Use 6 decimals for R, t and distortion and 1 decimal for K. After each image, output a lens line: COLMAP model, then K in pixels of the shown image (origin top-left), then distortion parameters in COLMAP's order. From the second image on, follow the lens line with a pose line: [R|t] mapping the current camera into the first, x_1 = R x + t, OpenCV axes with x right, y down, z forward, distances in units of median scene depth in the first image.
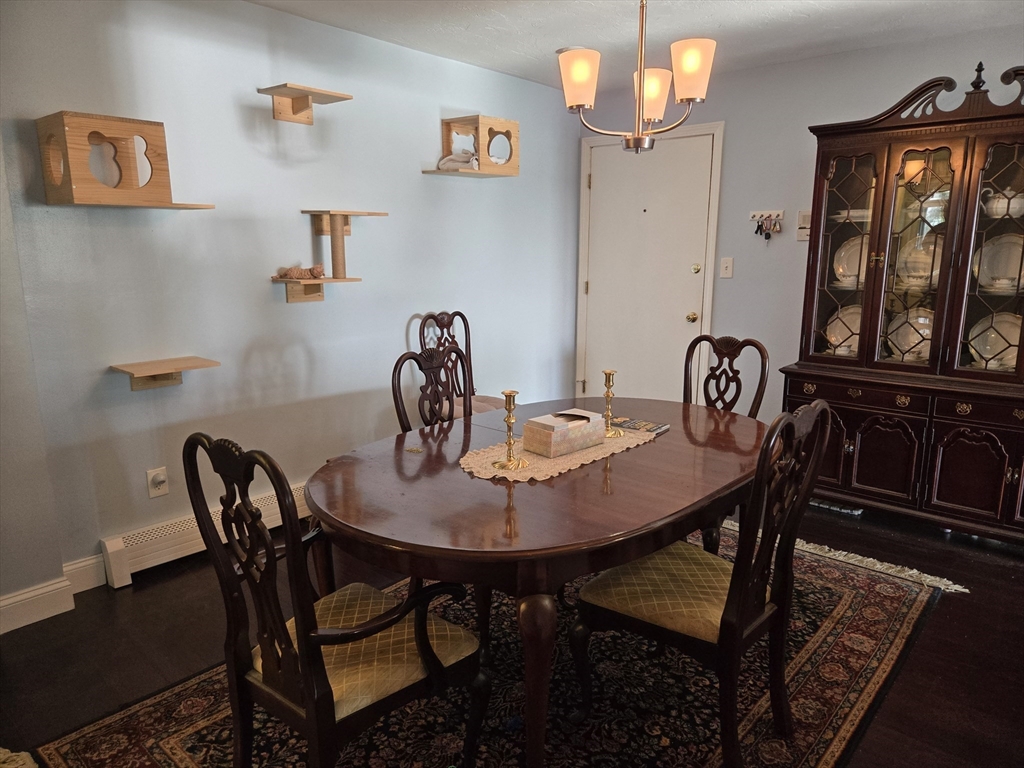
lens RADIAL K [[701.8, 0, 511.9], [0, 701.8, 390.3], [0, 0, 1]] dist [0.030847, -0.022006]
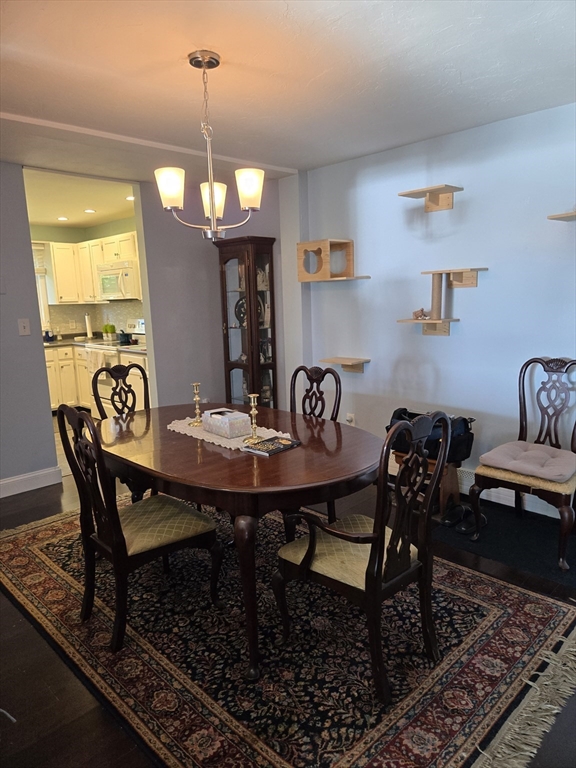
lens RADIAL K [[526.3, 0, 287.1], [0, 526.3, 382.7], [0, 0, 1]] dist [0.030847, -0.022006]
pose [[-0.079725, 0.163755, -0.983274, 0.893357], [-0.172885, 0.969193, 0.175427, -0.189761], [0.981710, 0.183980, -0.048958, 0.876482]]
